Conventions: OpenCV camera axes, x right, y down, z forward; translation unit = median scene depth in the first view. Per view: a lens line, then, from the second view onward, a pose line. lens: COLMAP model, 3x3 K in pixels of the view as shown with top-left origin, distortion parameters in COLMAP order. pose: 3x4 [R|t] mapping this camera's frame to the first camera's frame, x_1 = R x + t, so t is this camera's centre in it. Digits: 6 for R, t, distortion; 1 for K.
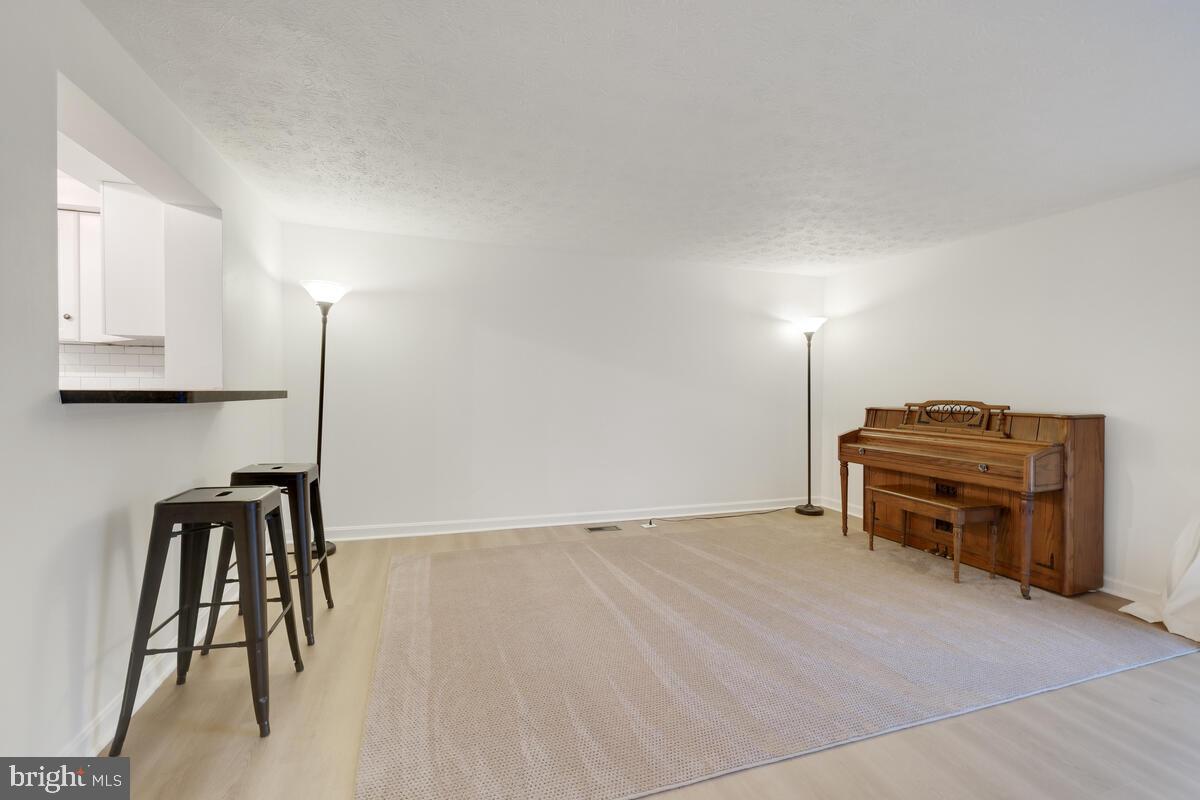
lens RADIAL K [[524.9, 0, 605.5], [0, 524.9, 402.6], [0, 0, 1]] dist [0.002623, 0.001264]
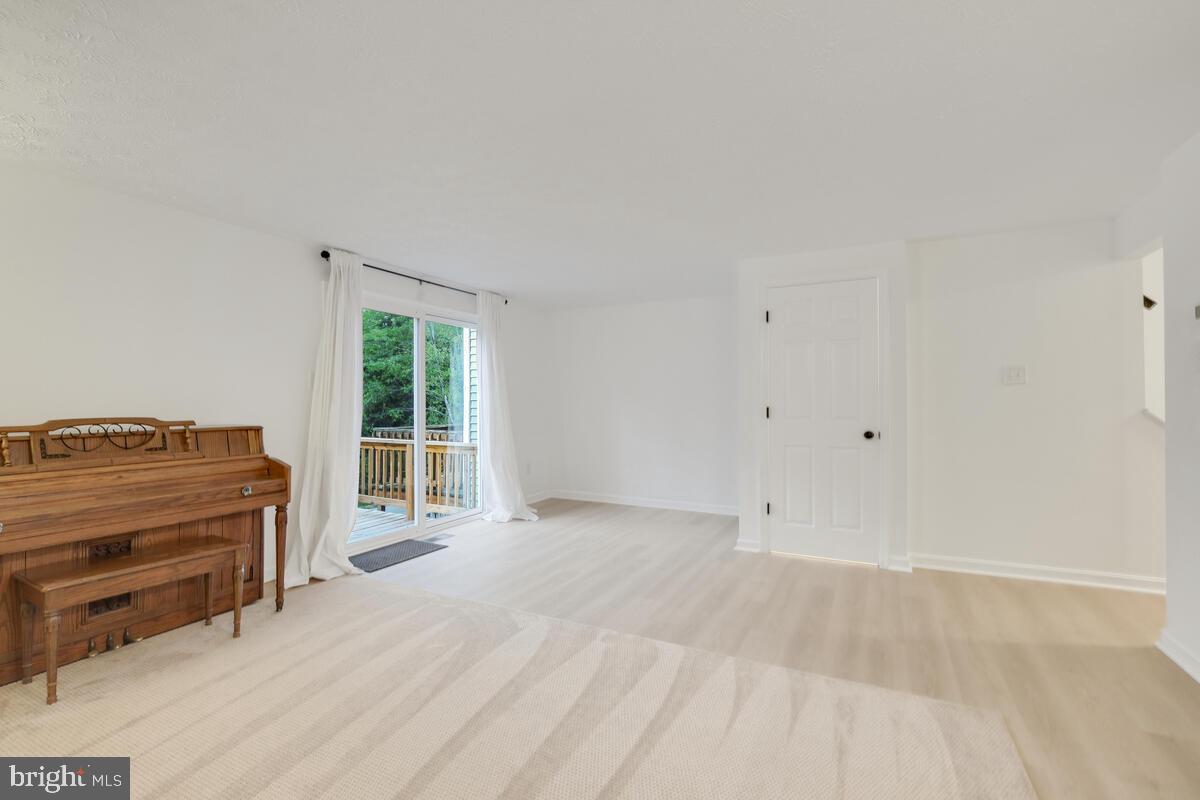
lens RADIAL K [[524.9, 0, 599.7], [0, 524.9, 399.3], [0, 0, 1]] dist [0.002623, 0.001264]
pose [[-0.686172, -0.000877, 0.727439, -0.307250], [0.016135, 0.999735, 0.016425, -0.032135], [-0.727260, 0.023008, -0.685976, 1.105536]]
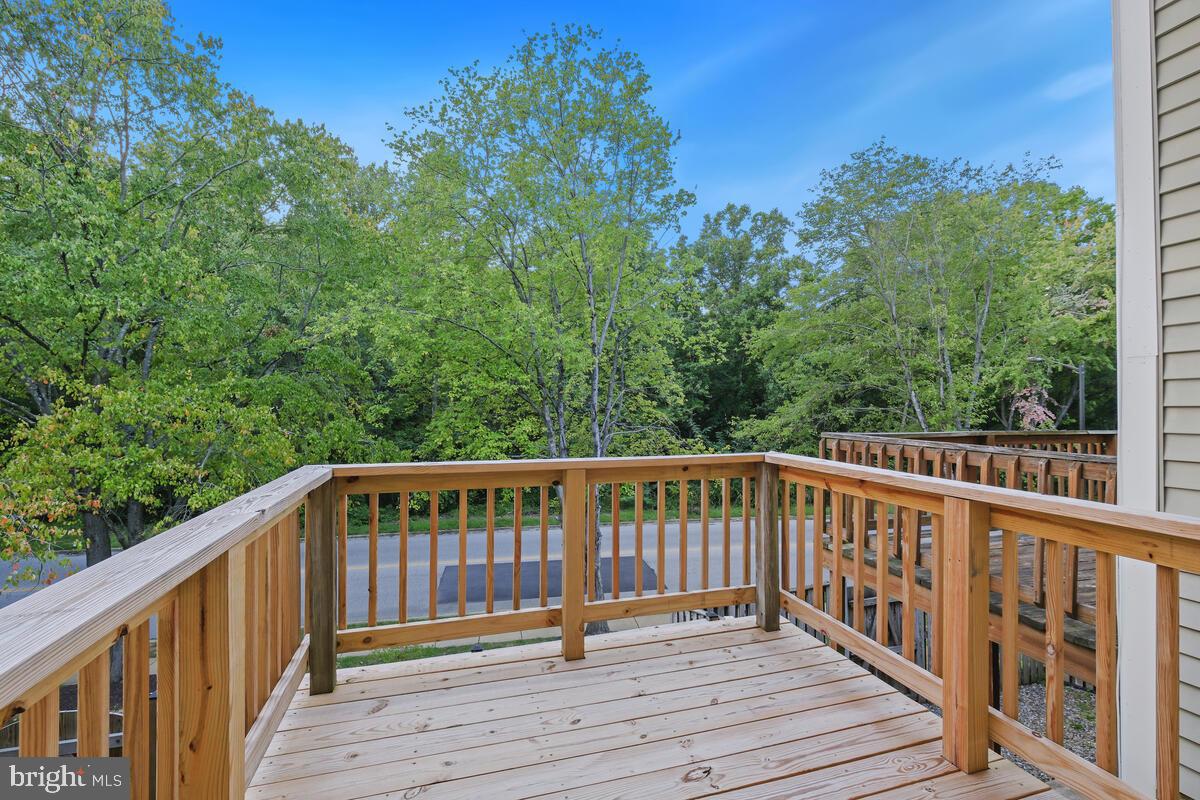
lens RADIAL K [[520.6, 0, 597.9], [0, 520.6, 401.3], [0, 0, 1]] dist [0.003250, -0.000613]
pose [[0.045845, 0.001376, 0.998948, 0.990666], [0.022647, 0.999741, -0.002417, 0.043657], [-0.998692, 0.022734, 0.045802, 0.650618]]
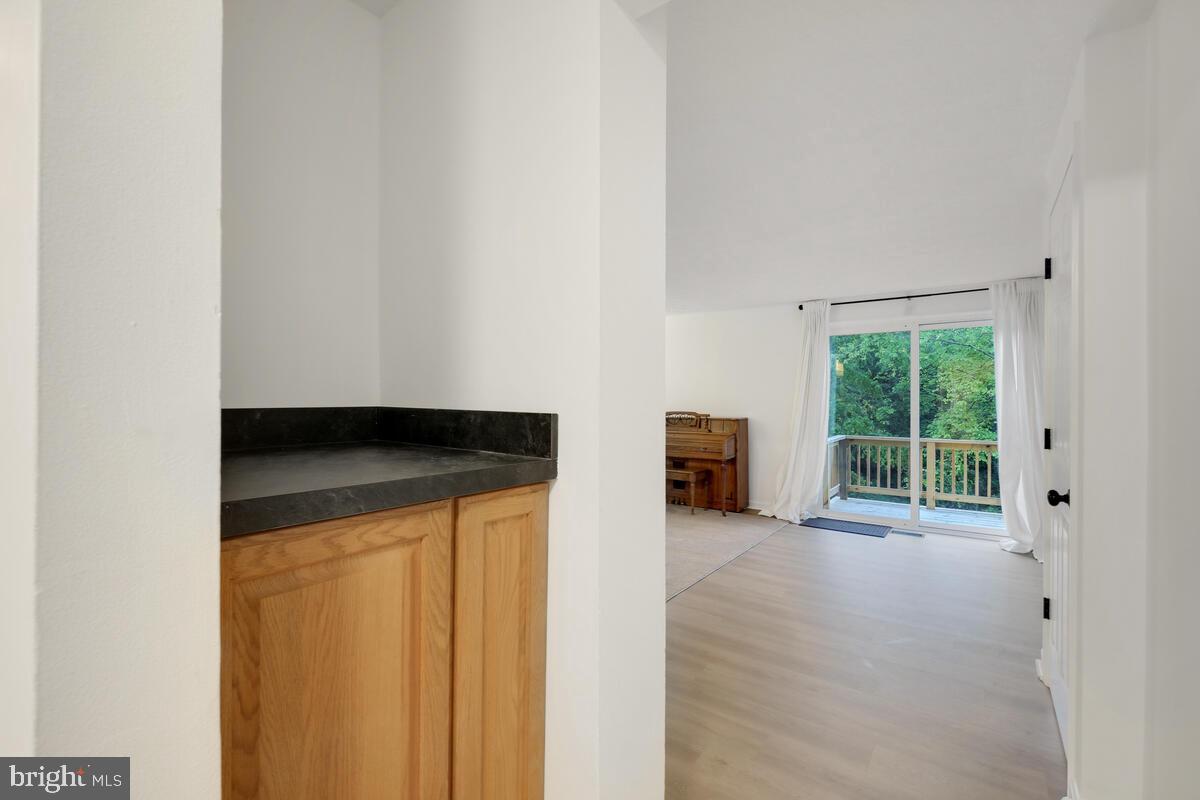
lens RADIAL K [[524.9, 0, 599.9], [0, 524.9, 394.1], [0, 0, 1]] dist [0.002623, 0.001264]
pose [[0.822374, 0.000866, 0.568947, -0.575503], [0.016539, 0.999540, -0.025428, -0.023574], [-0.568707, 0.030321, 0.821981, -0.277159]]
